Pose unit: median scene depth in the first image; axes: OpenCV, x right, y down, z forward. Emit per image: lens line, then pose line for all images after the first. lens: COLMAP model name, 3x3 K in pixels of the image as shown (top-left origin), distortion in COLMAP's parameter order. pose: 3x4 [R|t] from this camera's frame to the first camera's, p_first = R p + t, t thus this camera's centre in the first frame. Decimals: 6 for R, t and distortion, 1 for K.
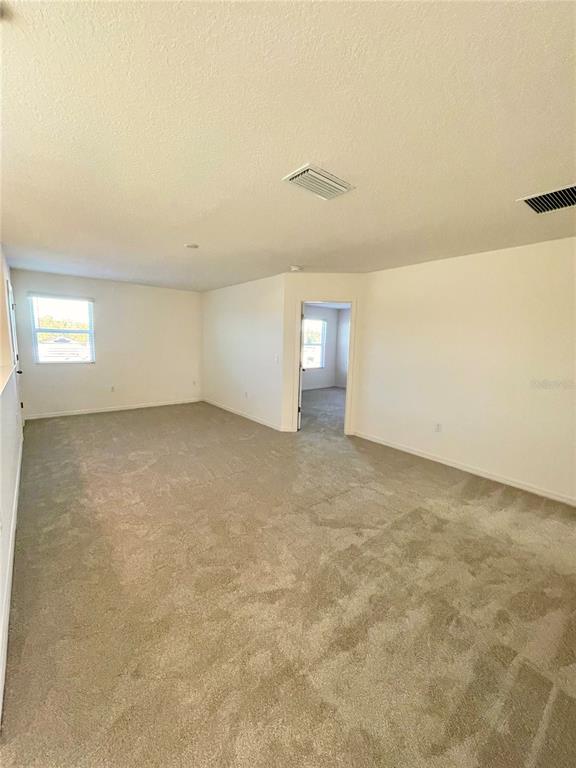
lens RADIAL K [[311.5, 0, 289.0], [0, 311.5, 384.8], [0, 0, 1]] dist [-0.001784, -0.000122]
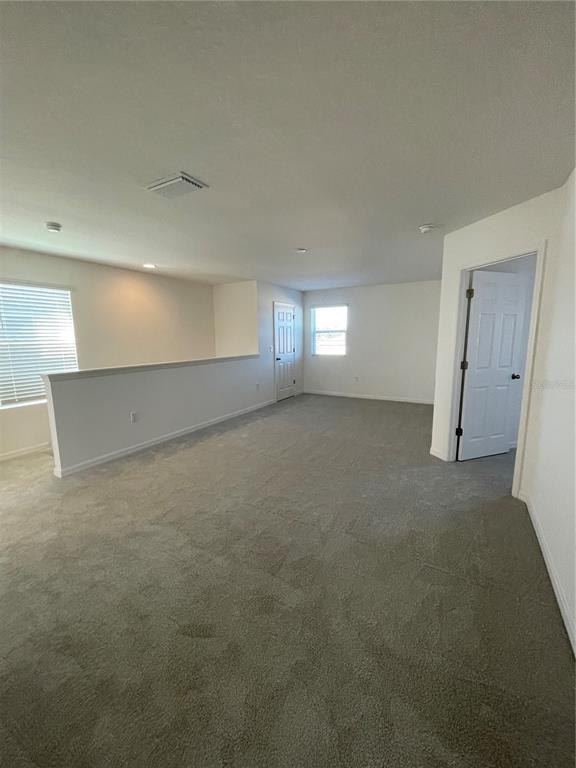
lens RADIAL K [[311.5, 0, 289.3], [0, 311.5, 382.6], [0, 0, 1]] dist [-0.001784, -0.000122]
pose [[0.358956, 0.108207, -0.927061, 0.495291], [-0.124459, 0.989936, 0.067355, -0.024519], [0.925019, 0.091204, 0.368811, 0.380477]]
